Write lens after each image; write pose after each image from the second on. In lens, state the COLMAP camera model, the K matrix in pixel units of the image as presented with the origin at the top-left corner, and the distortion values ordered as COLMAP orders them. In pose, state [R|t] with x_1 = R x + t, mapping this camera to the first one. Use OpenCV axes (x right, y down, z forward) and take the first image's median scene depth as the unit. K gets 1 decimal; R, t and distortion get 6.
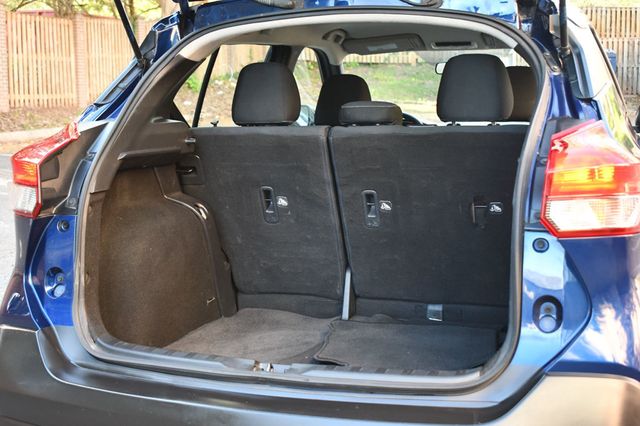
lens RADIAL K [[901.9, 0, 320.0], [0, 901.9, 213.0], [0, 0, 1]] dist [-0.001532, 0.000449]
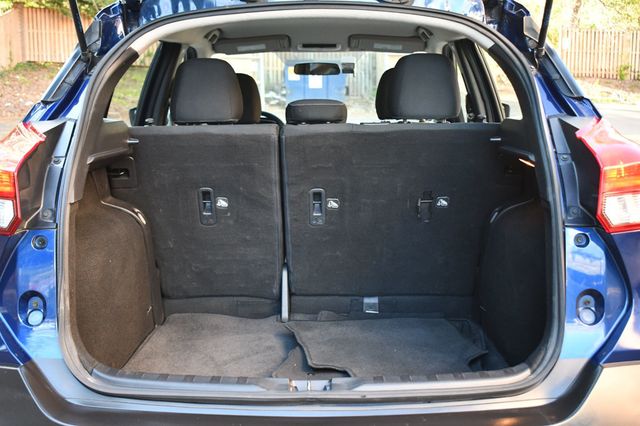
lens RADIAL K [[799.6, 0, 320.0], [0, 799.6, 213.0], [0, 0, 1]] dist [-0.018164, -0.019062]
pose [[0.952714, -0.039438, 0.301298, -0.207964], [0.034801, 0.999179, 0.020745, -0.016417], [-0.301869, -0.009279, 0.953304, 0.154934]]
